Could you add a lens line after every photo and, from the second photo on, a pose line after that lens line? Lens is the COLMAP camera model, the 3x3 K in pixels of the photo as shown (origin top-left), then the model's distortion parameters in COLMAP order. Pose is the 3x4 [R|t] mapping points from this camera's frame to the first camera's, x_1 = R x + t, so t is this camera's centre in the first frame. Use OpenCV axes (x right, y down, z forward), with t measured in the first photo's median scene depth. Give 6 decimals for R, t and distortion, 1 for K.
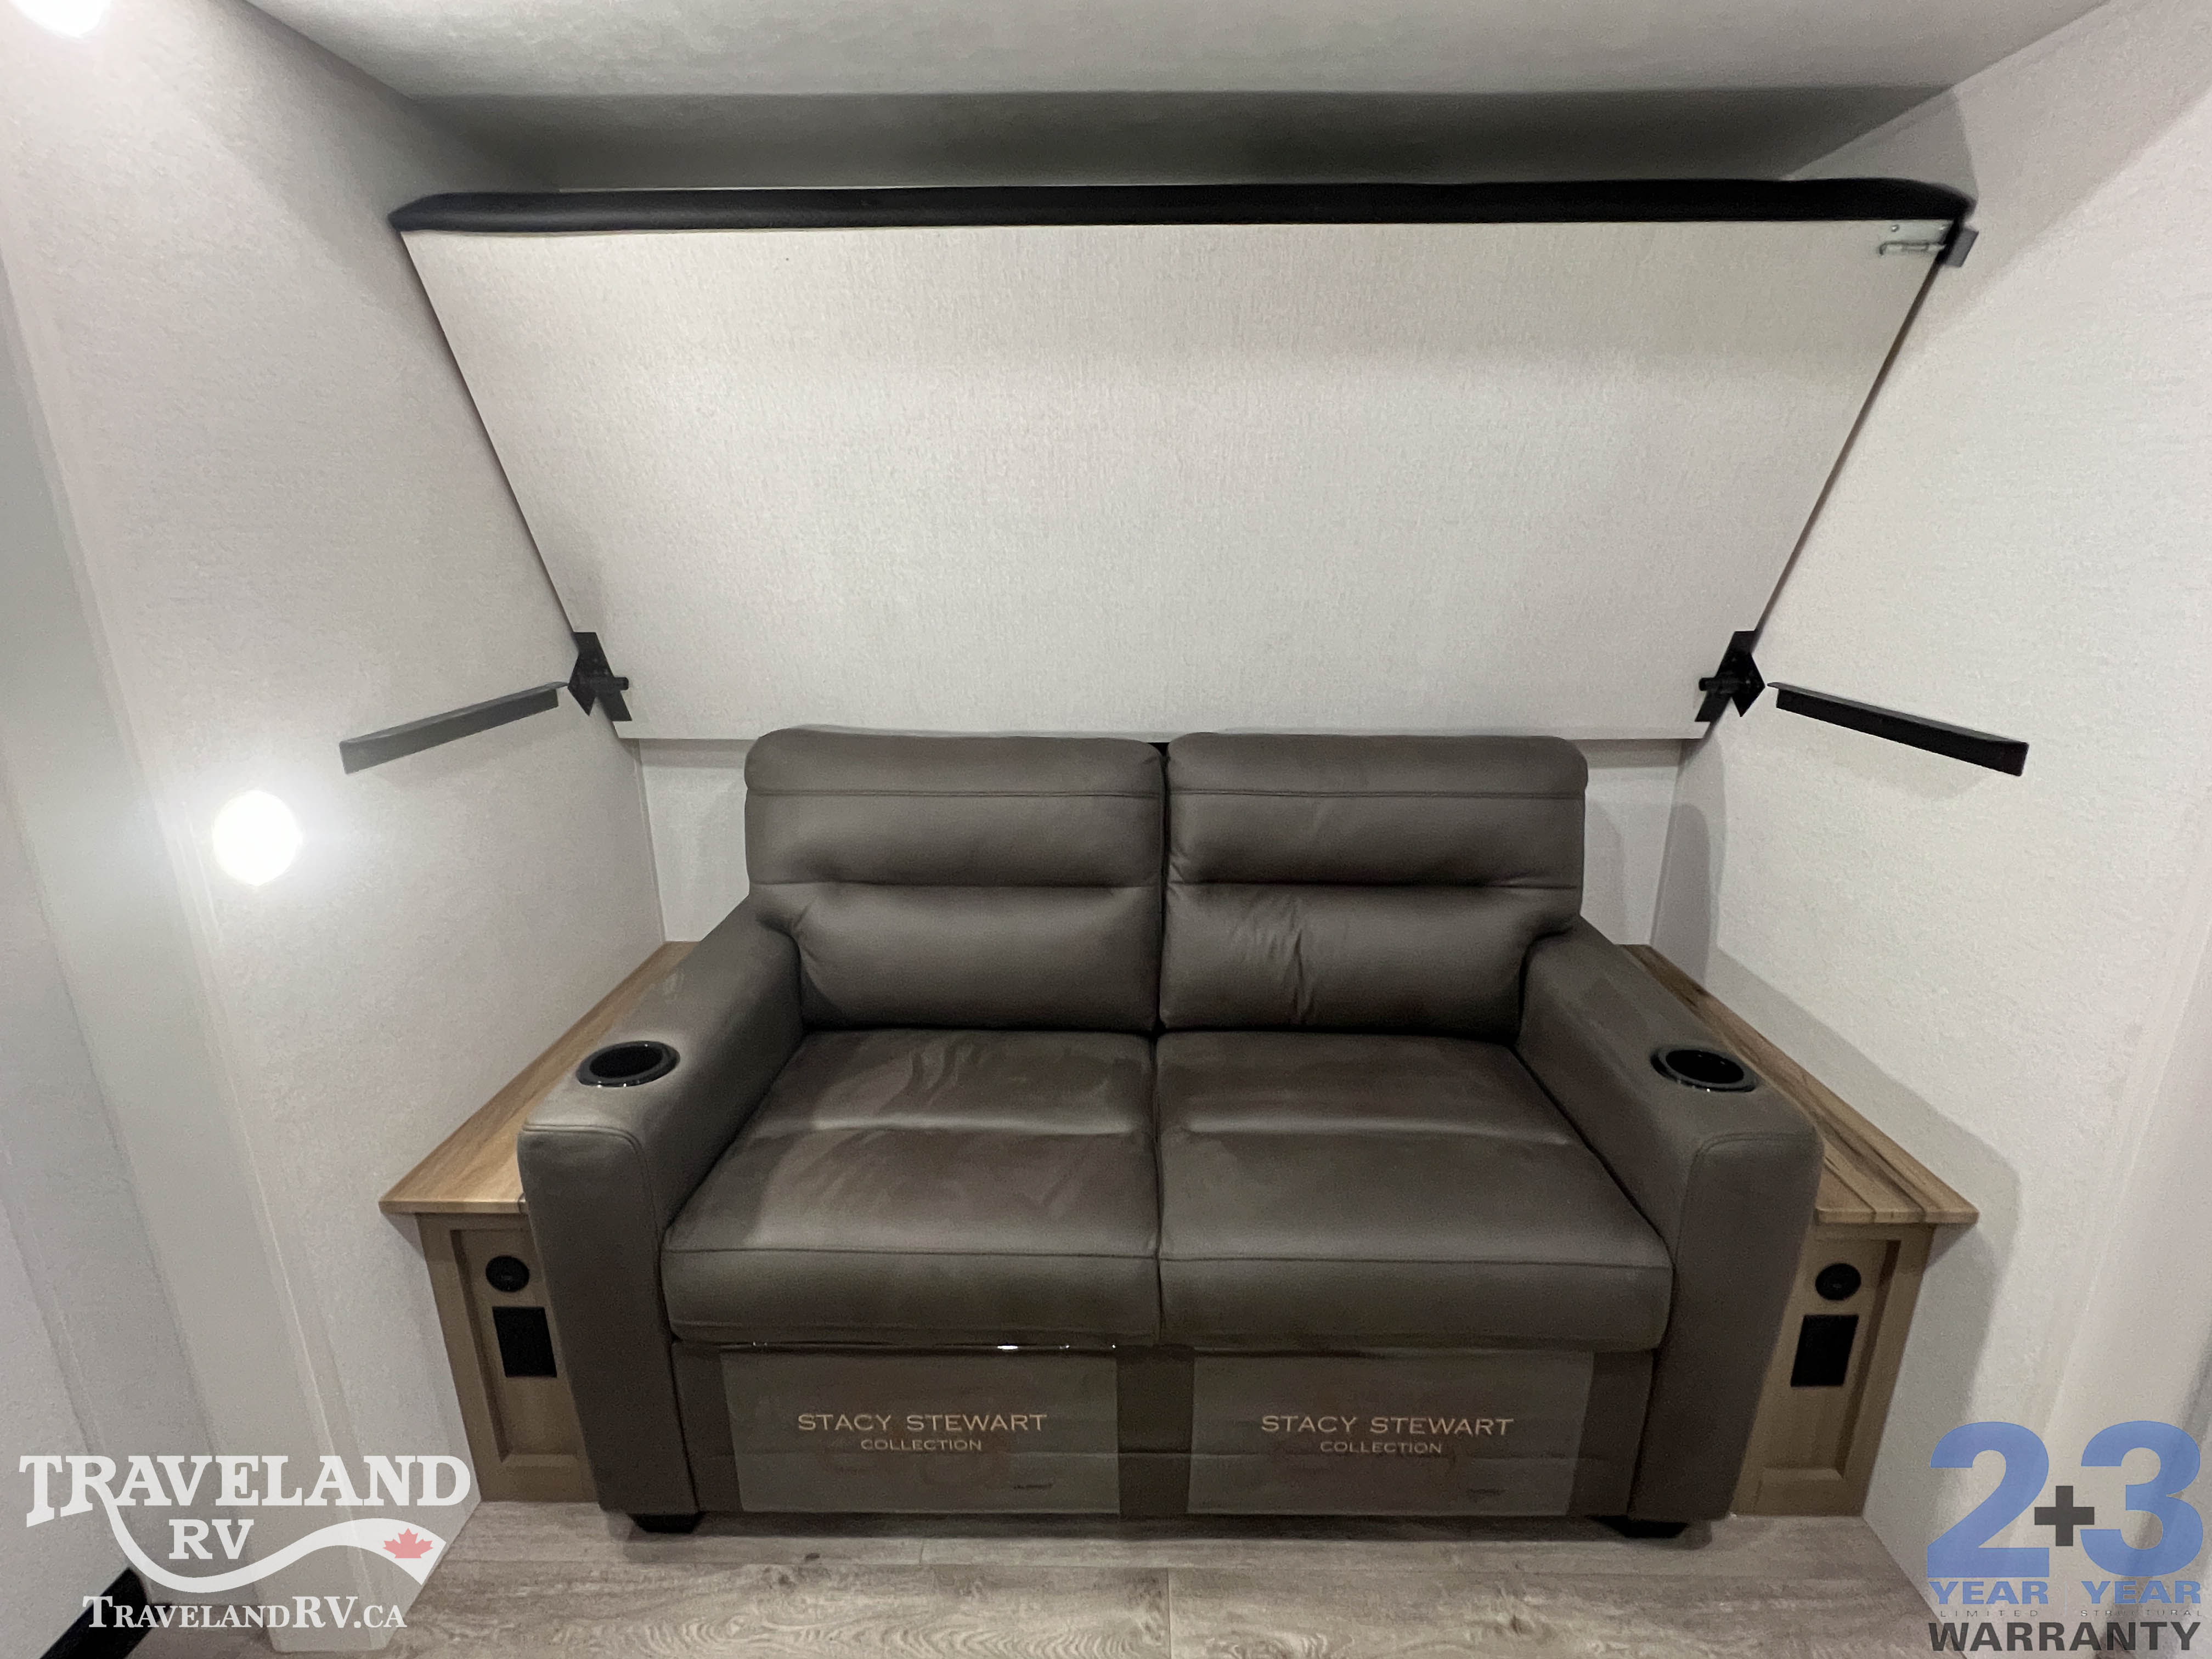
lens RADIAL K [[1037.9, 0, 1115.3], [0, 1037.9, 830.7], [0, 0, 1]] dist [0.001061, -0.000459]
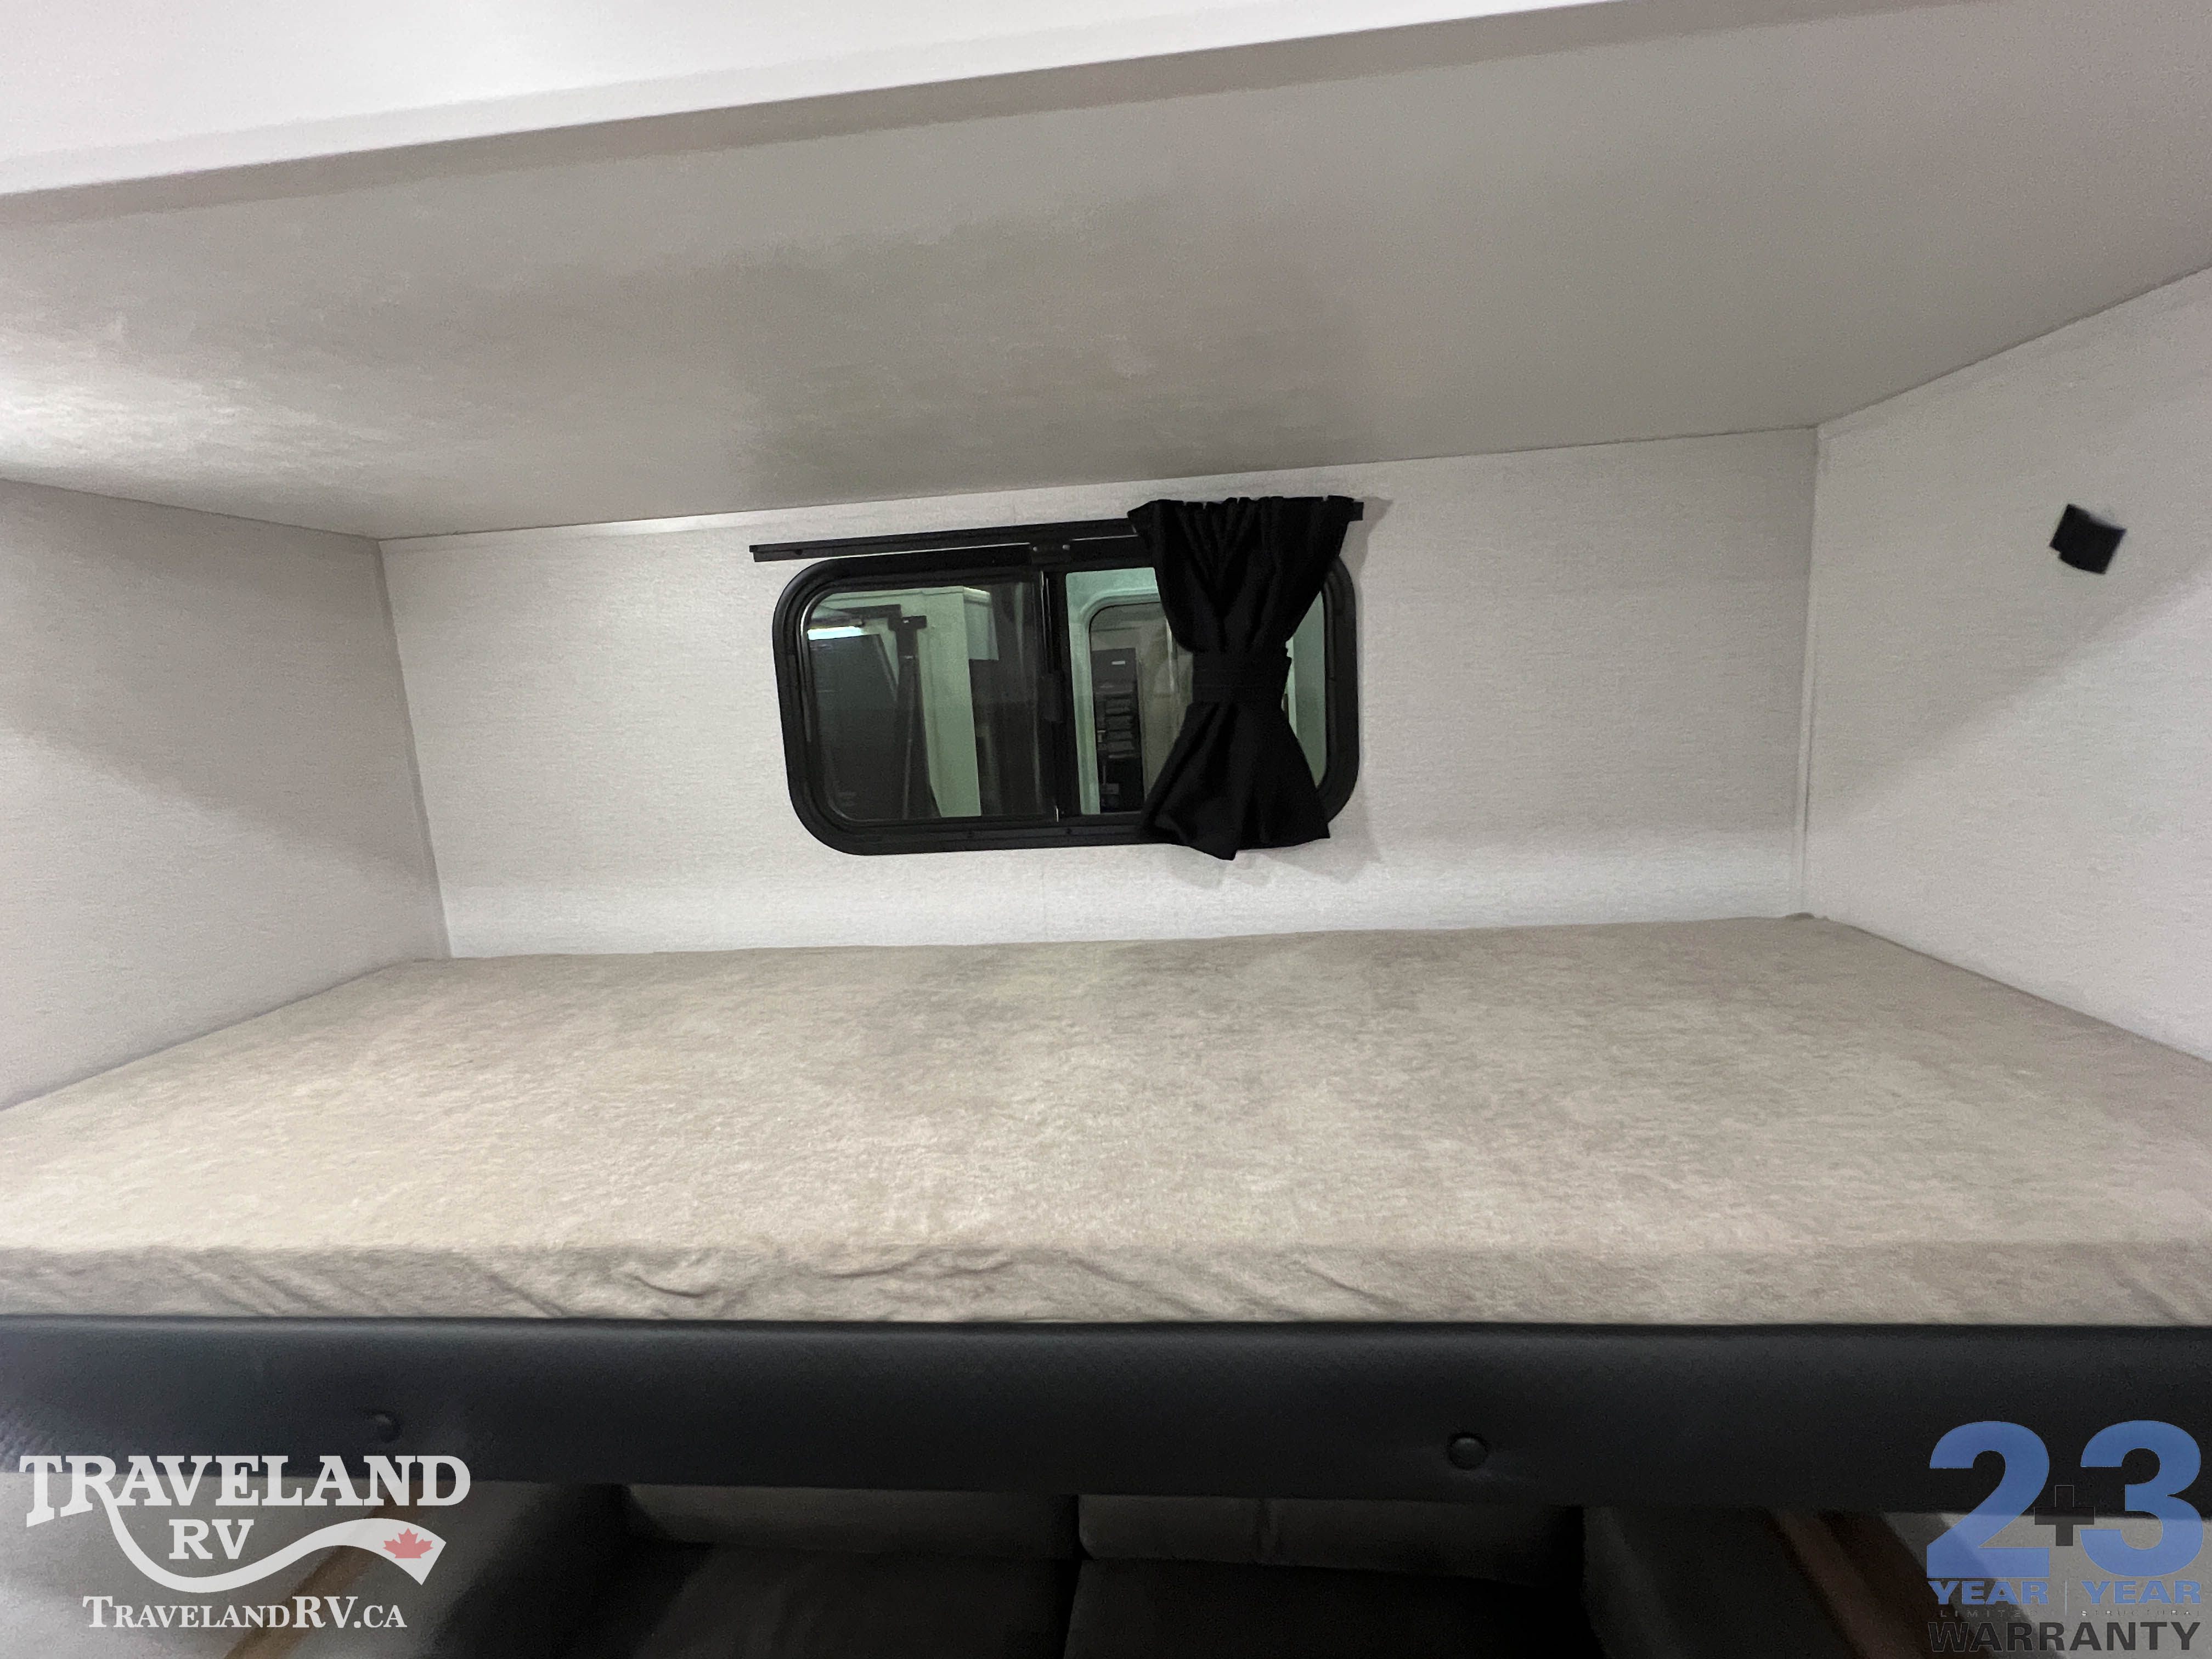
lens RADIAL K [[1037.9, 0, 1115.3], [0, 1037.9, 830.7], [0, 0, 1]] dist [0.001061, -0.000459]
pose [[0.995252, -0.044776, -0.086419, 0.196867], [0.033061, 0.990629, -0.132520, -0.284600], [0.091542, 0.129034, 0.987406, 0.262693]]
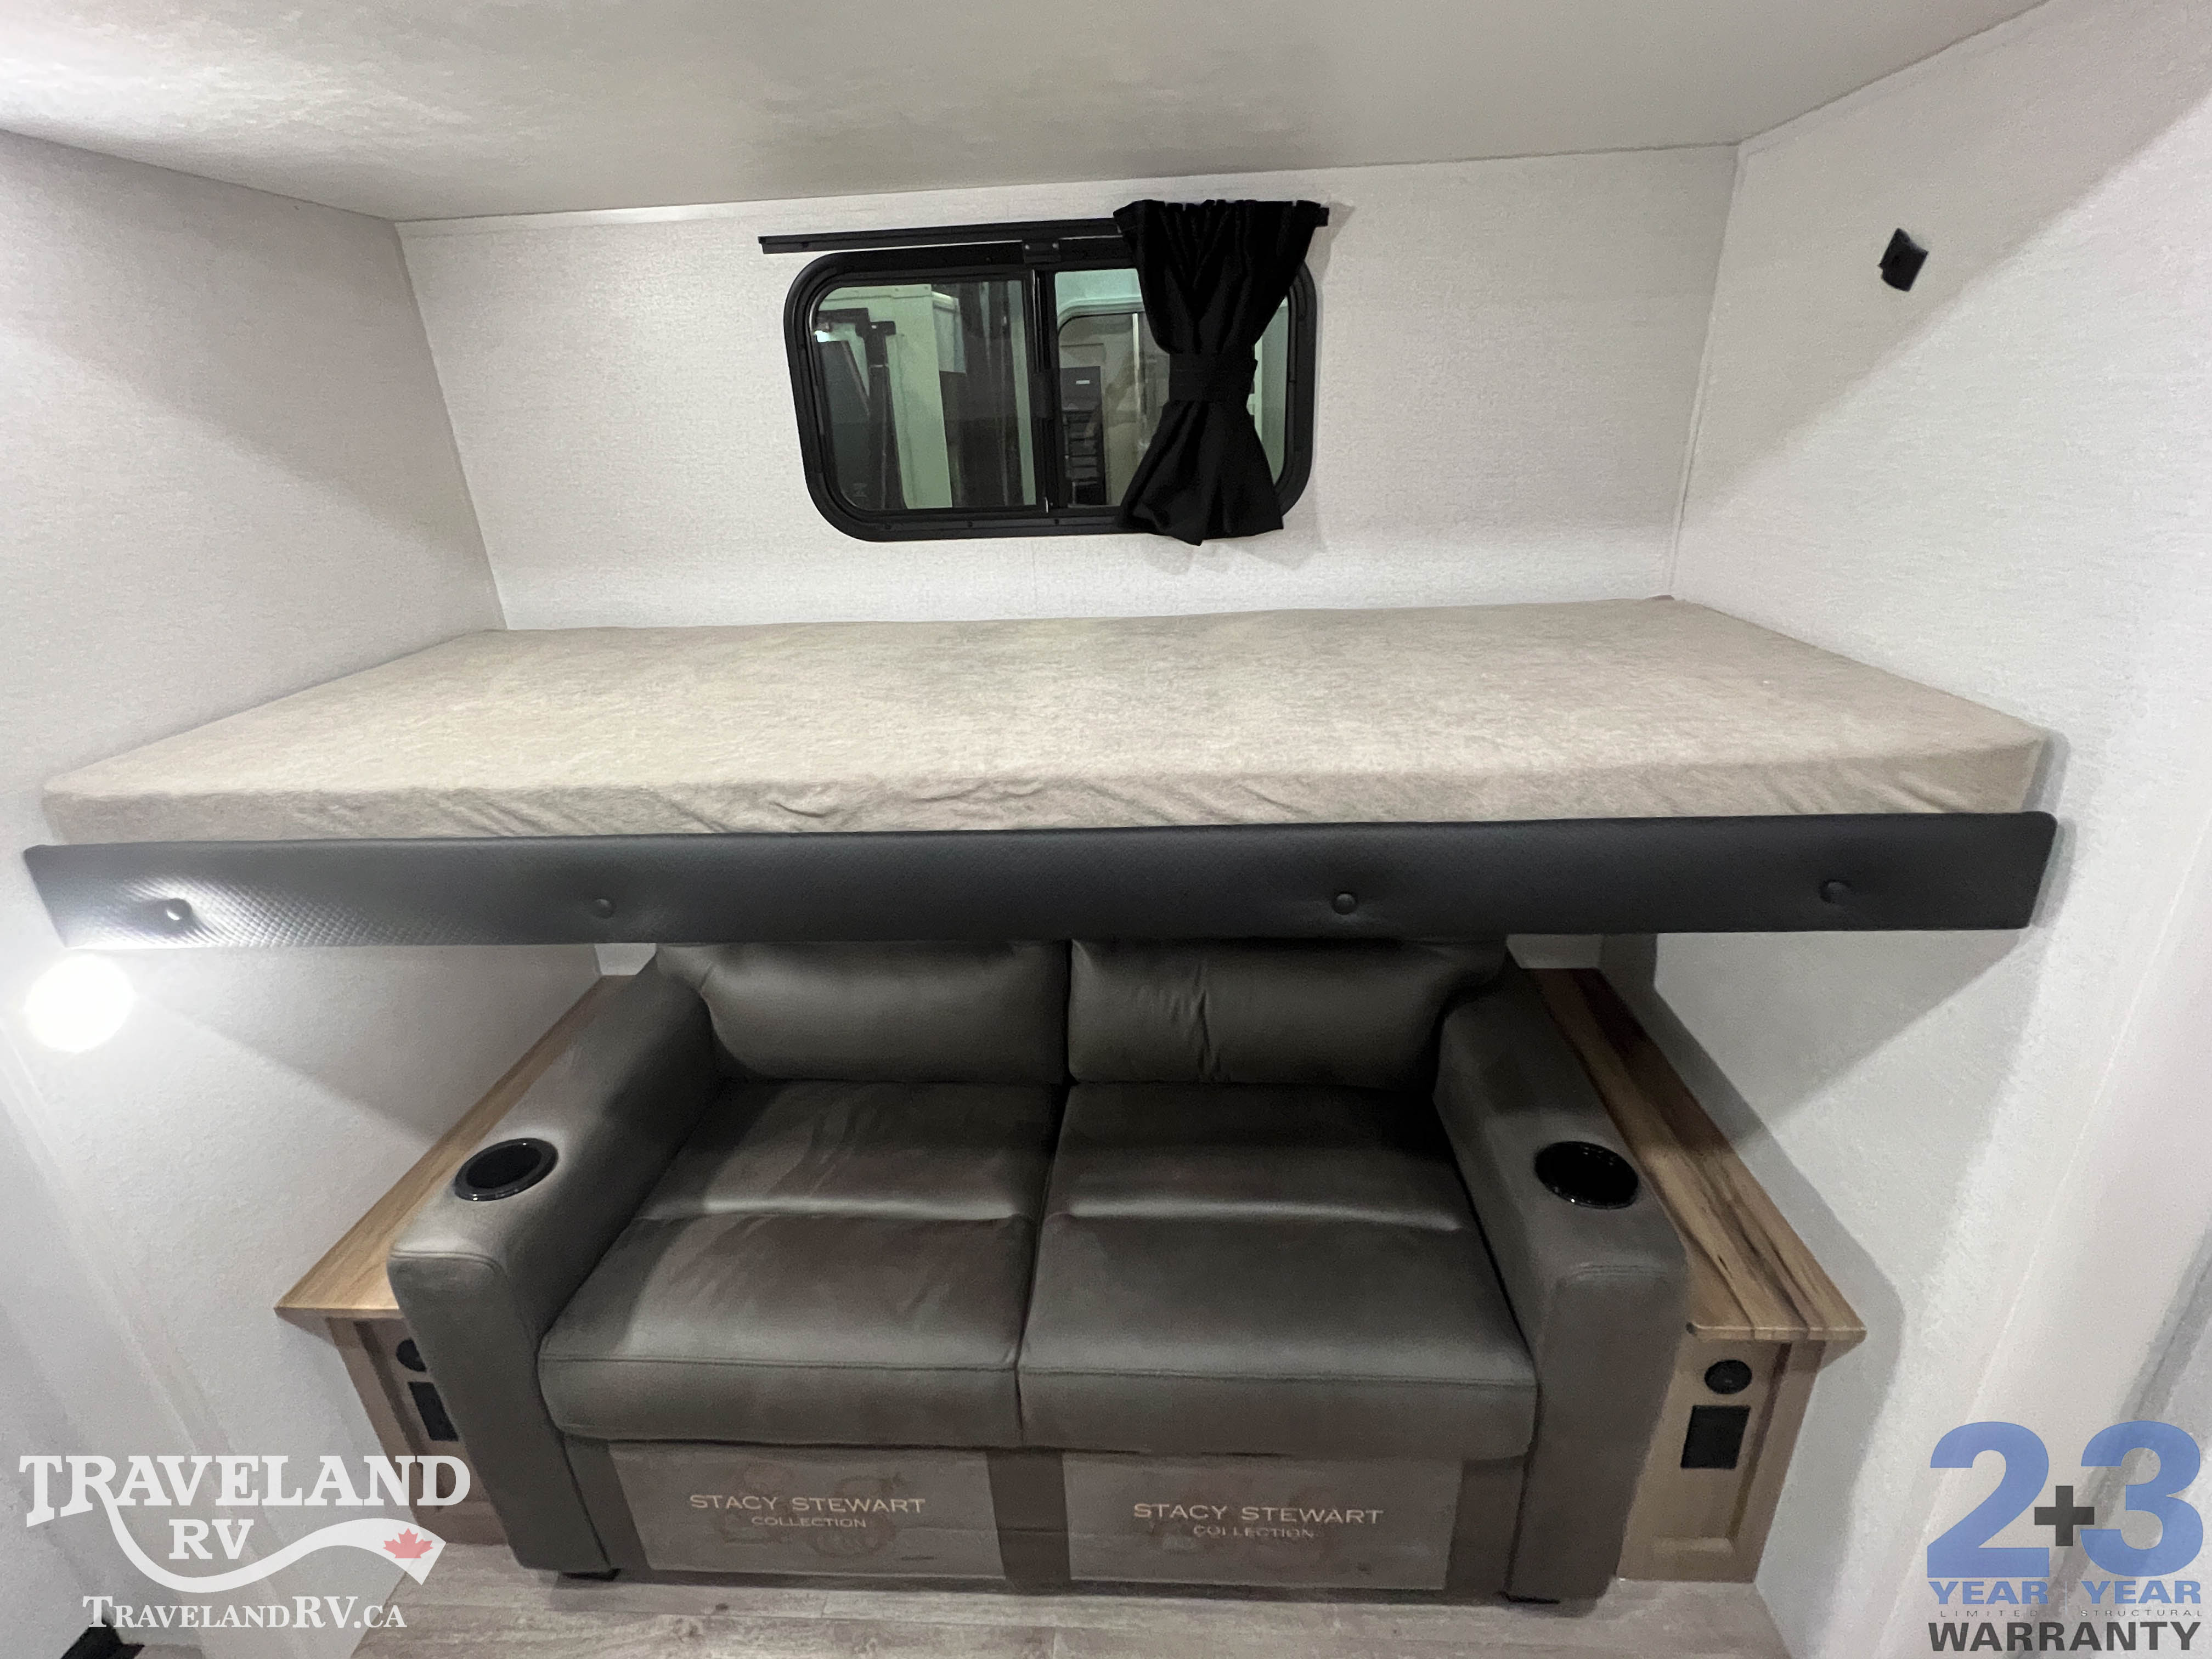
lens RADIAL K [[1037.9, 0, 1115.3], [0, 1037.9, 830.7], [0, 0, 1]] dist [0.001061, -0.000459]
pose [[0.998438, -0.019535, -0.052347, 0.181553], [0.025197, 0.993636, 0.109785, -0.195855], [0.049869, -0.110932, 0.992576, 0.059725]]
